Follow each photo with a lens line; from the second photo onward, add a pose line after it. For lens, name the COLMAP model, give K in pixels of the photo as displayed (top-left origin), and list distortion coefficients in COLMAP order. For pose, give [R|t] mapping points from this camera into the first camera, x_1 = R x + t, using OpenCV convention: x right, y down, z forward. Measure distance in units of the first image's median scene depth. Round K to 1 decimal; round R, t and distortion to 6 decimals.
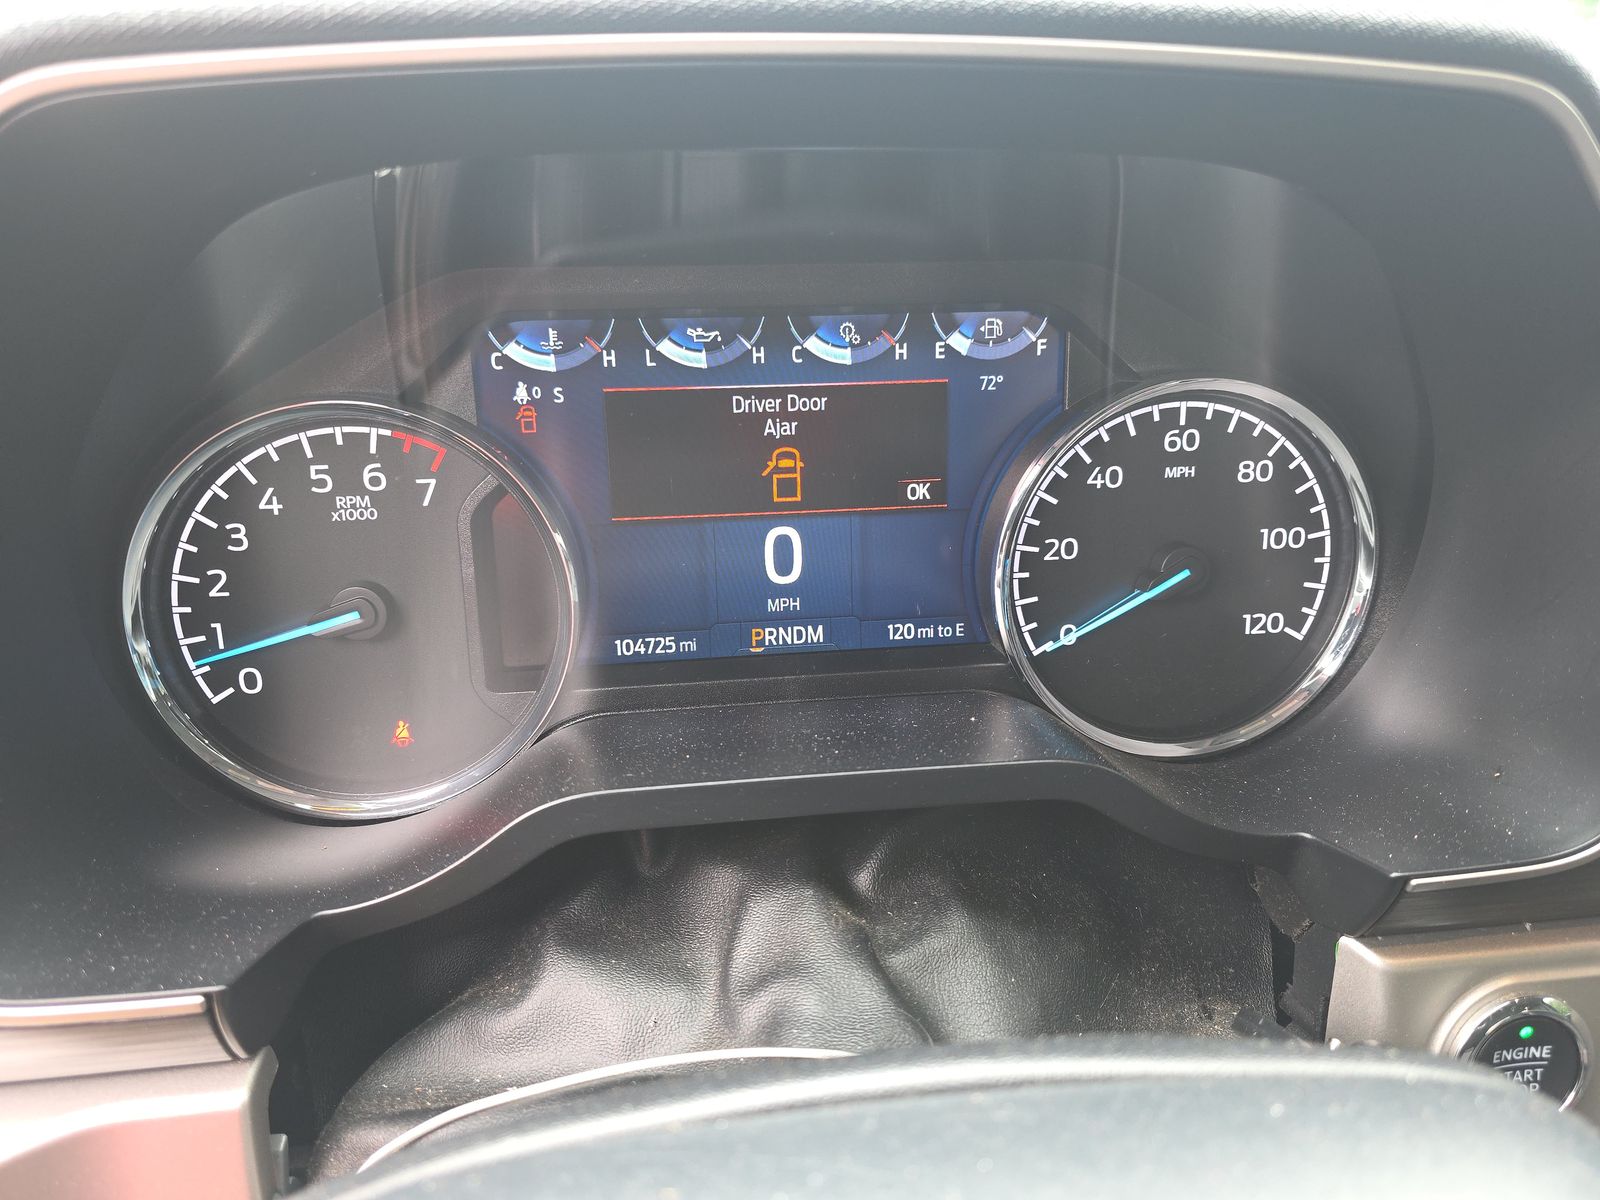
lens RADIAL K [[1228.3, 0, 783.8], [0, 1228.3, 605.1], [0, 0, 1]] dist [-0.005841, -0.035456]
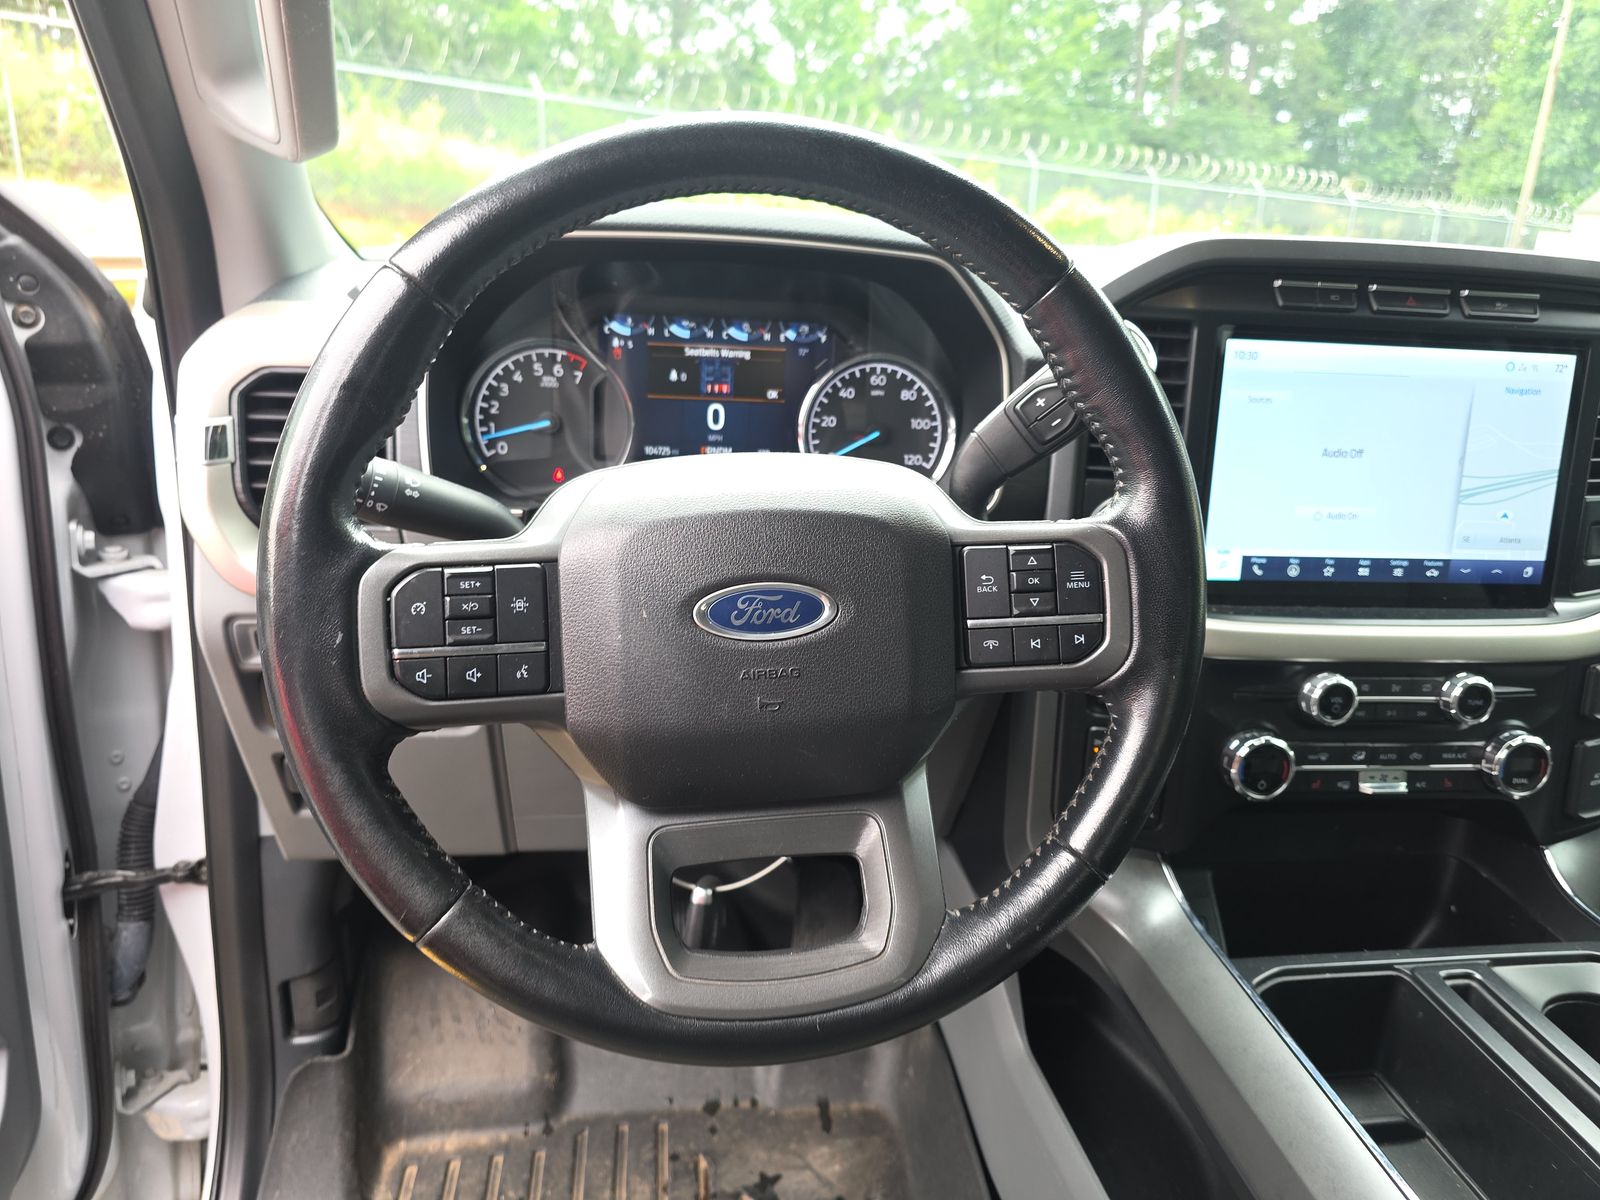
lens RADIAL K [[1228.3, 0, 799.5], [0, 1228.3, 610.2], [0, 0, 1]] dist [-0.005841, -0.035456]
pose [[0.996825, 0.057753, 0.054815, 0.056714], [-0.057940, 0.998318, 0.001826, 0.344622], [-0.054617, -0.004996, 0.998495, -1.518062]]
